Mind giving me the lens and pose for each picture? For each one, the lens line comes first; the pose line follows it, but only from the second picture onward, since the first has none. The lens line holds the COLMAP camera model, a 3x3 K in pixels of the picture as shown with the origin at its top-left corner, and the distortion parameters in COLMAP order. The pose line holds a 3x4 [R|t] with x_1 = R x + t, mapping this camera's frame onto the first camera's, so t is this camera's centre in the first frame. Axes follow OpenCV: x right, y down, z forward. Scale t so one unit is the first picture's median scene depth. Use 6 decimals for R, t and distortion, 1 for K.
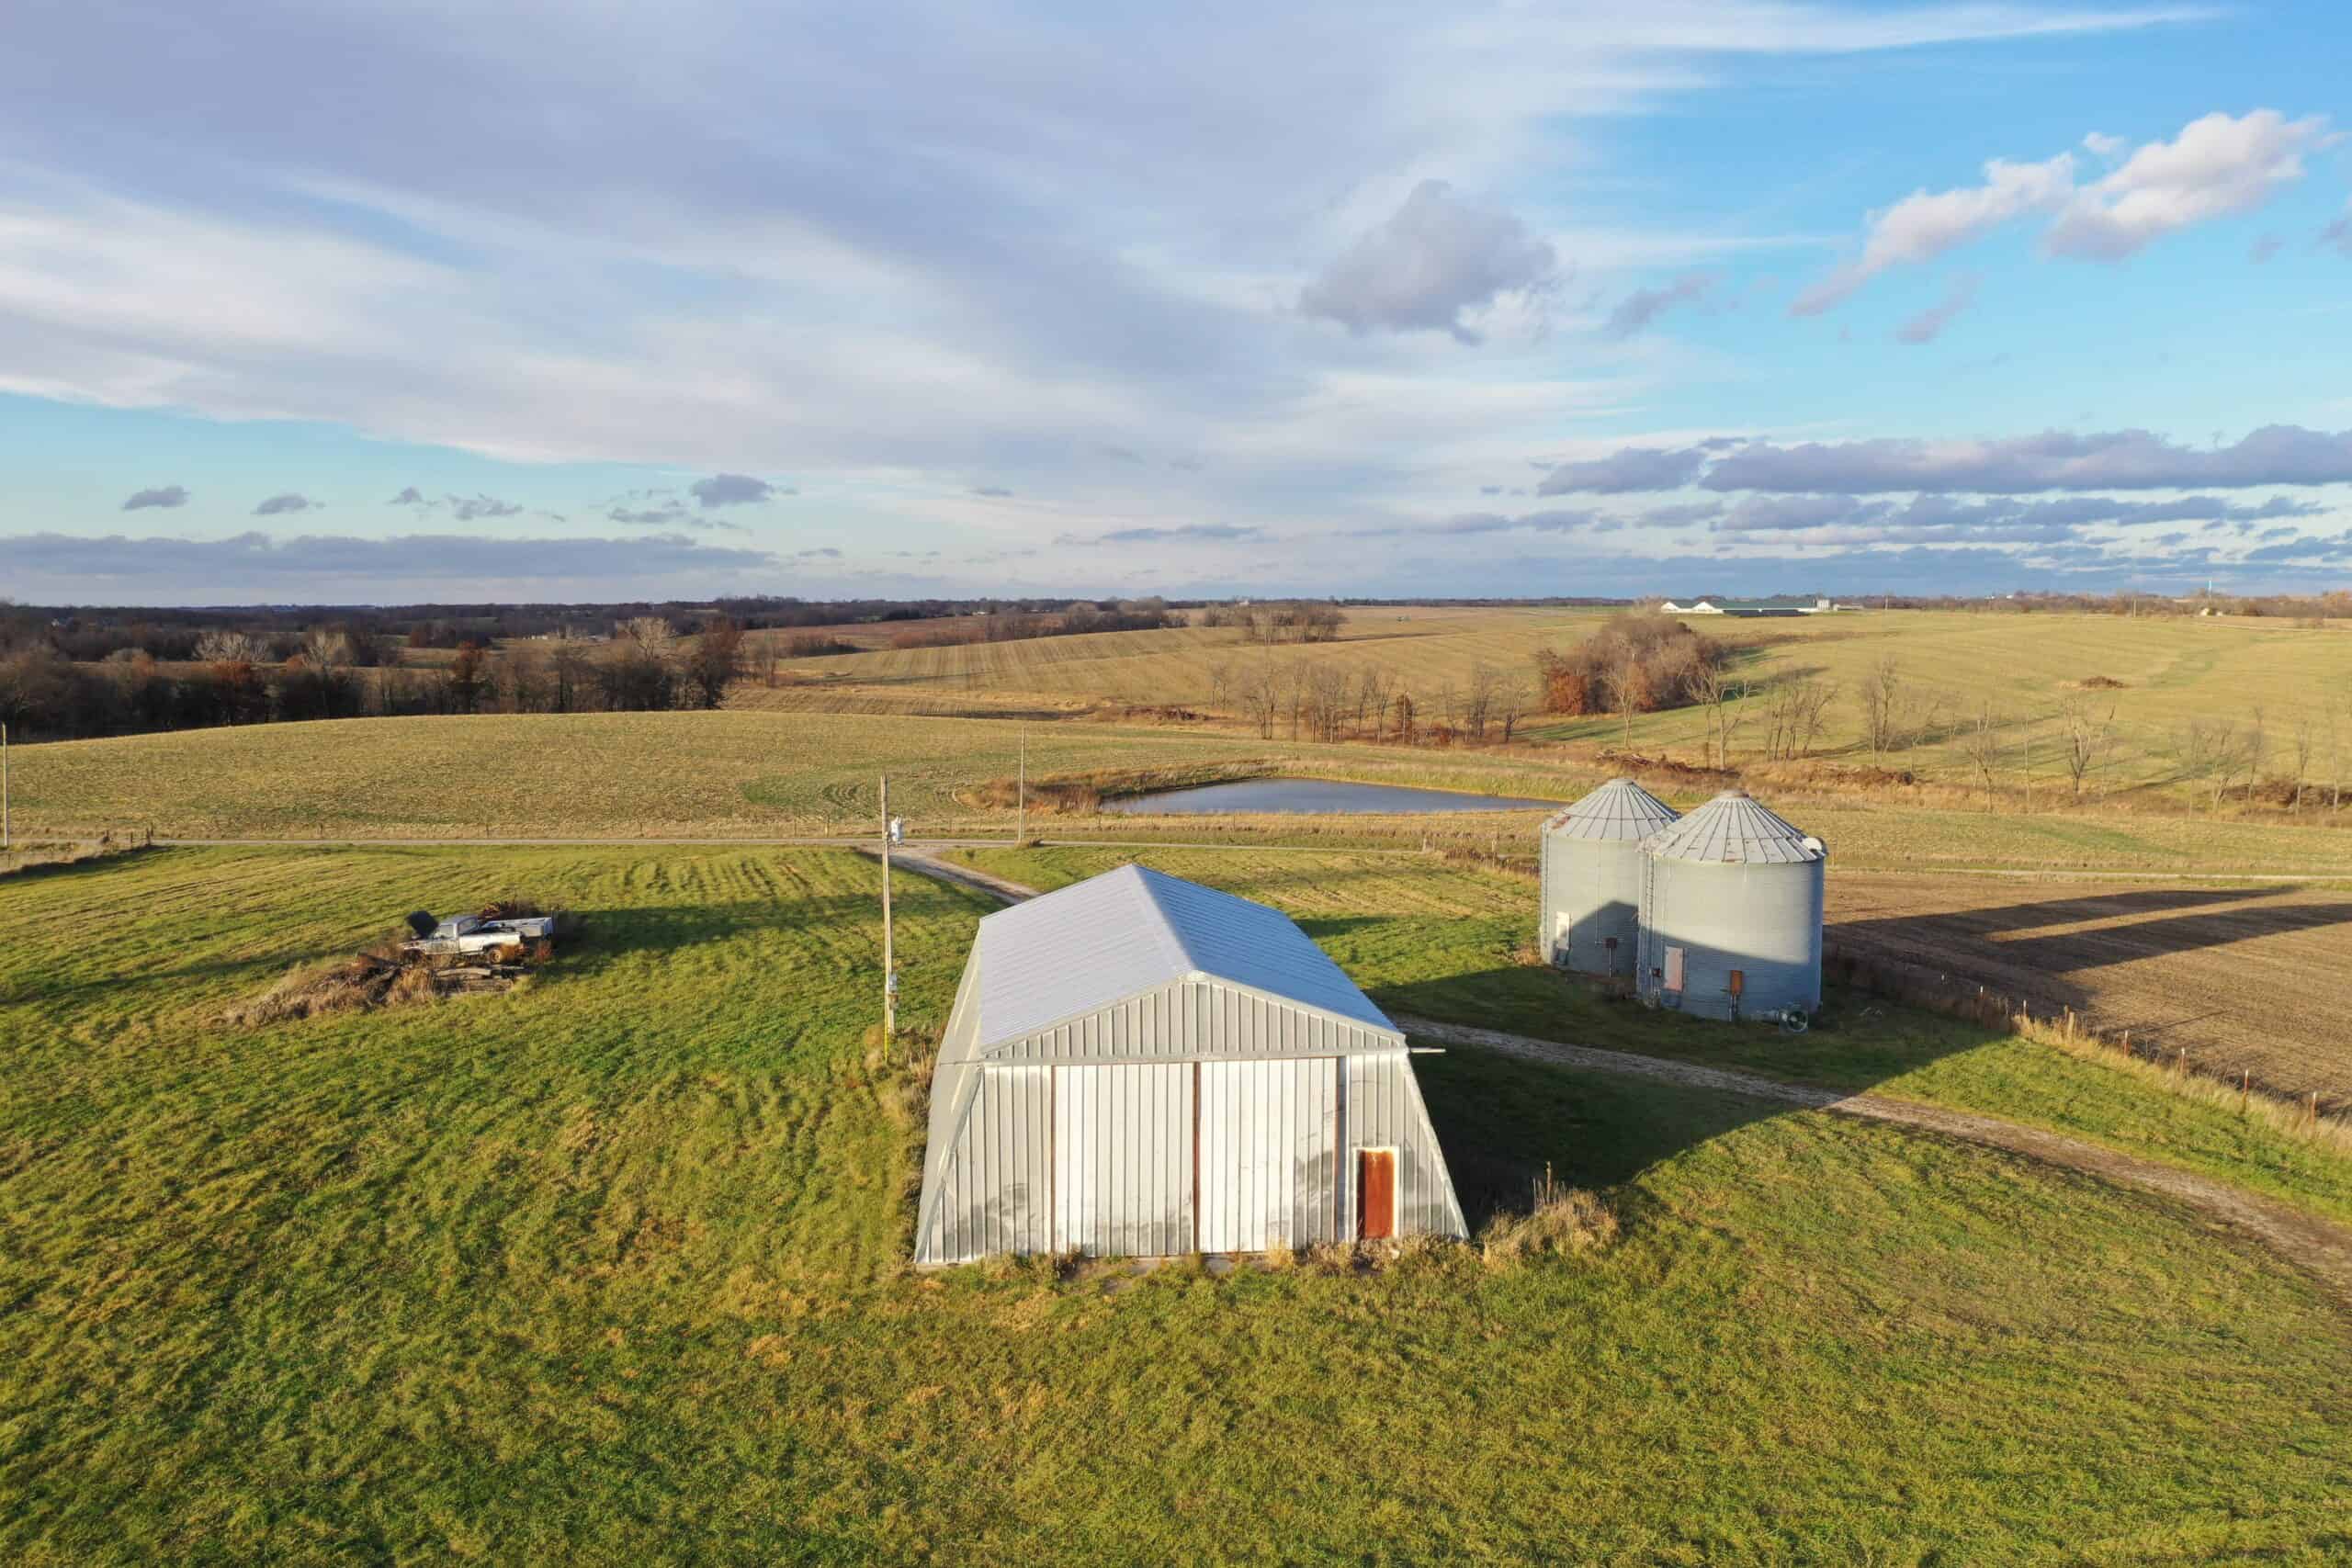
lens RADIAL K [[1864.3, 0, 1195.5], [0, 1864.3, 697.6], [0, 0, 1]] dist [-0.002516, -0.003416]
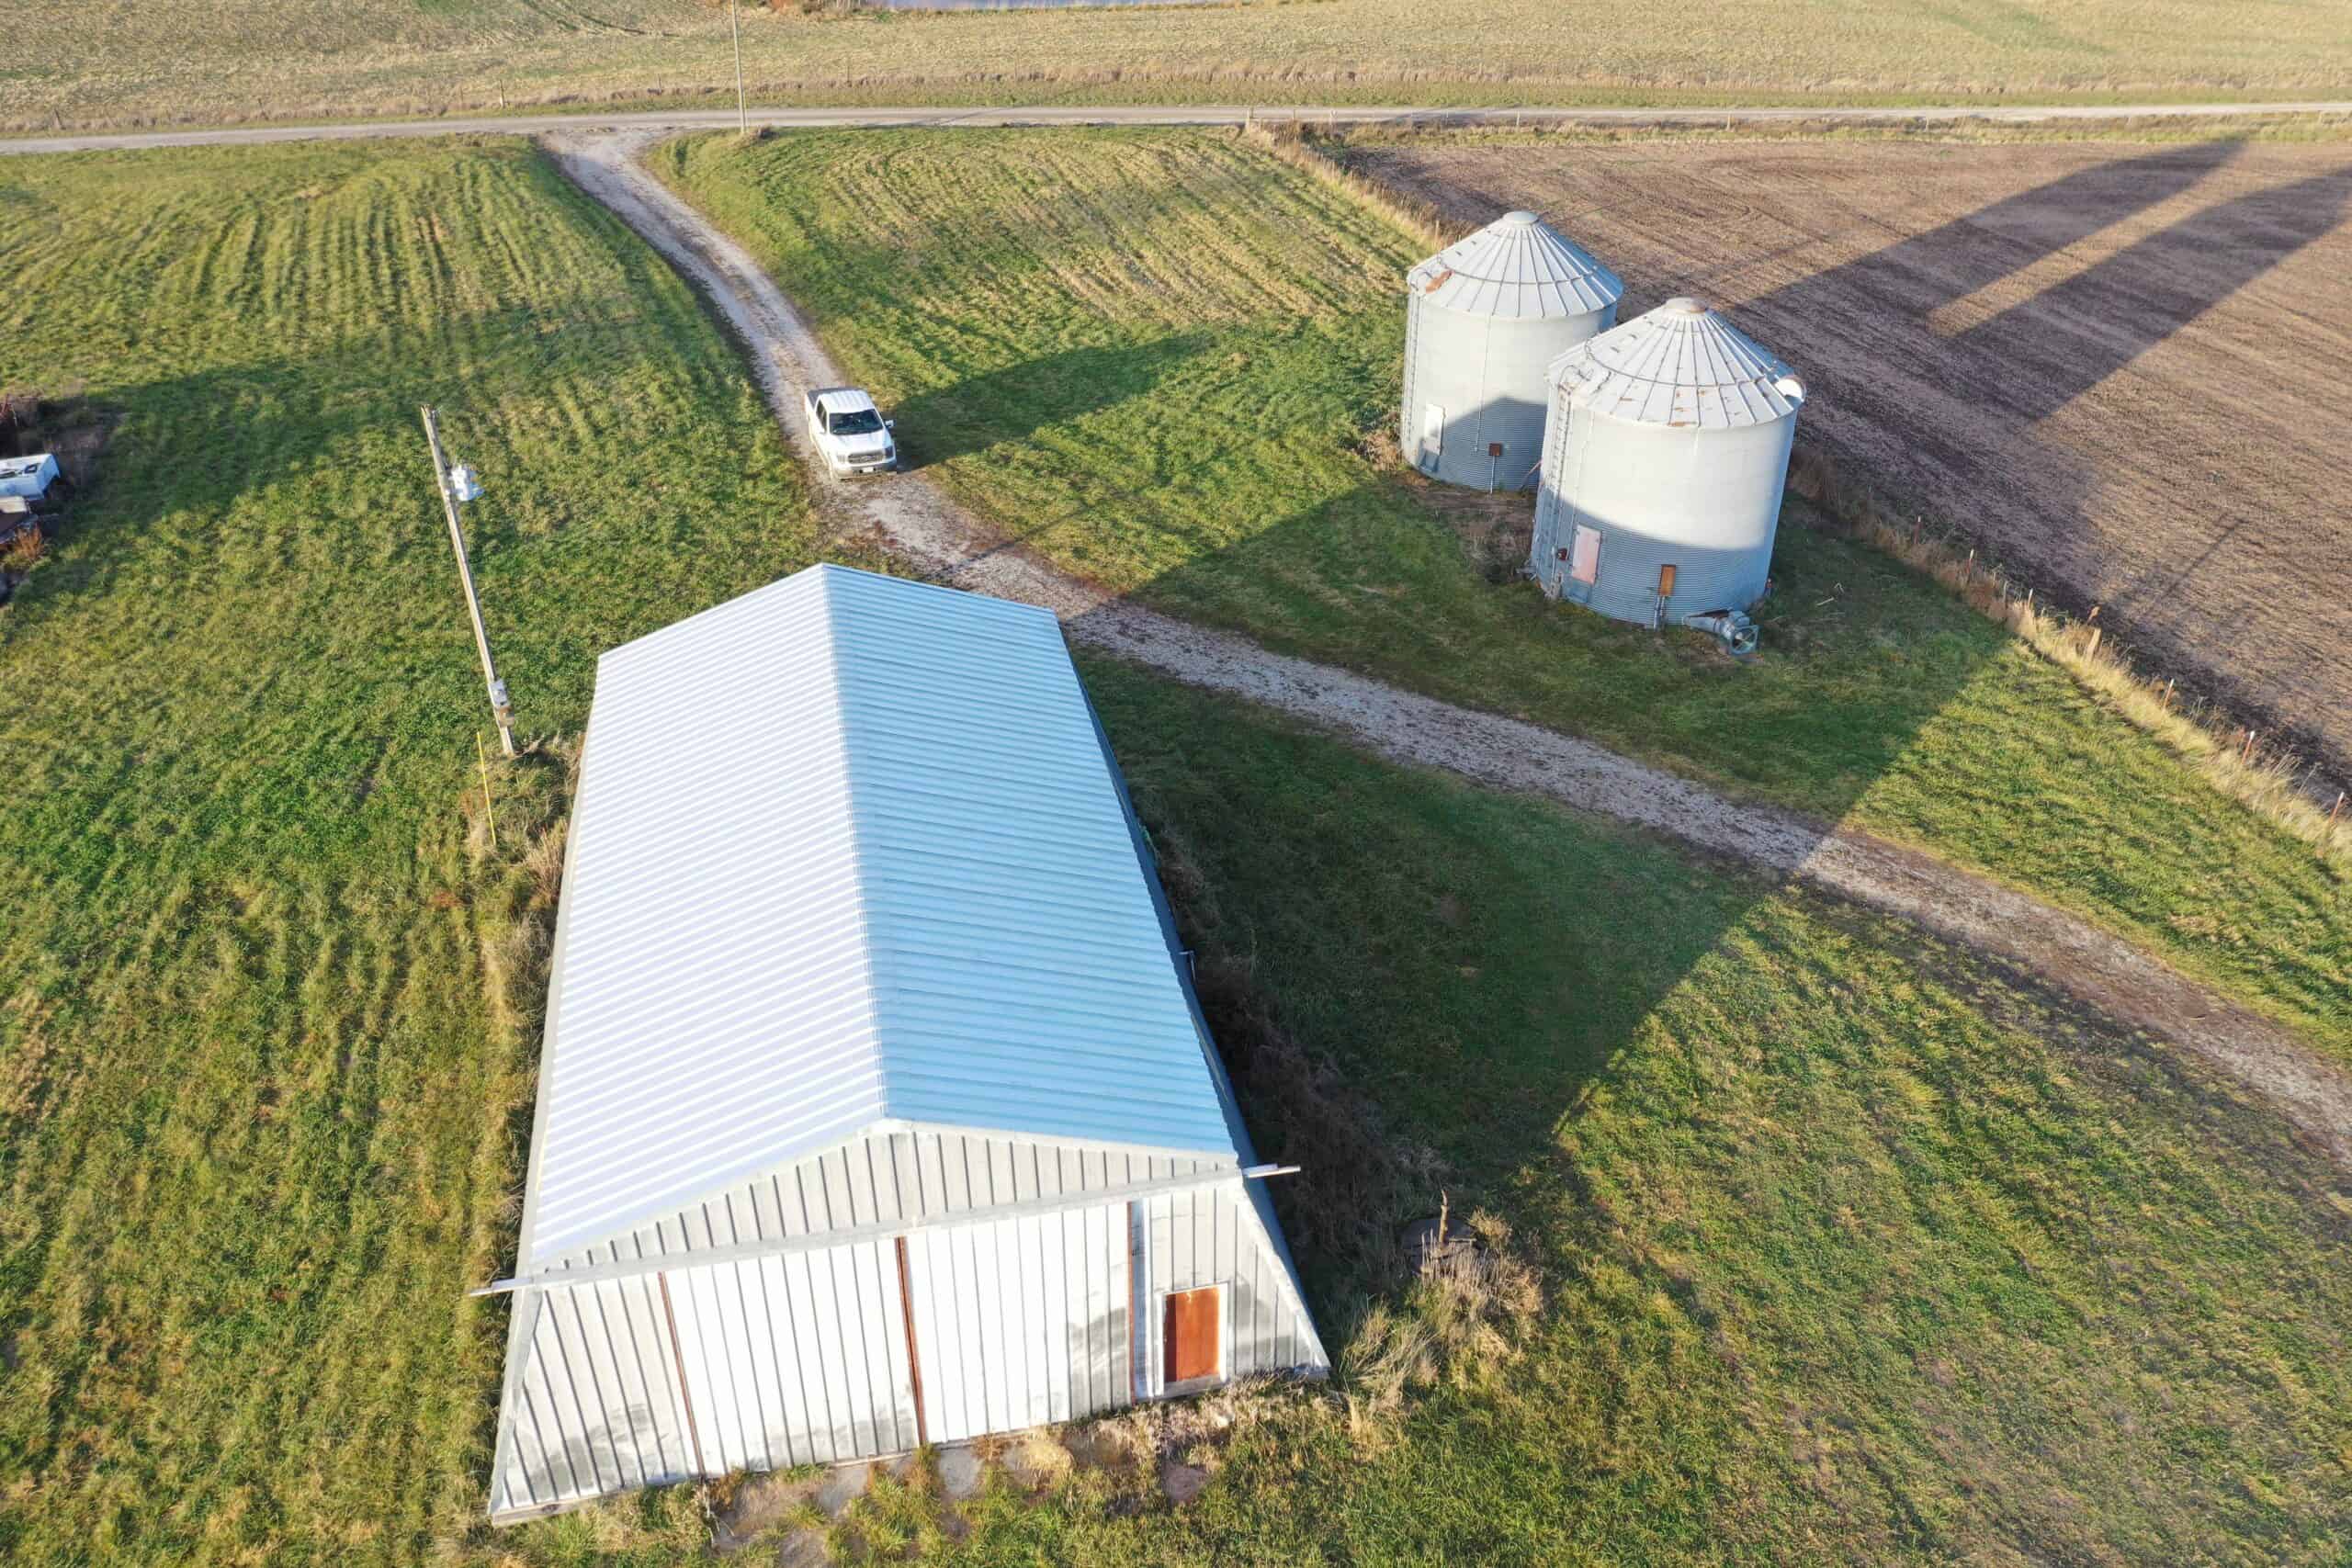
lens RADIAL K [[1864.3, 0, 1188.0], [0, 1864.3, 766.2], [0, 0, 1]] dist [-0.002516, -0.003416]
pose [[0.995266, -0.054357, 0.080568, 0.050960], [0.008545, 0.874707, 0.484576, -0.222497], [-0.096814, -0.481594, 0.871031, 0.499684]]
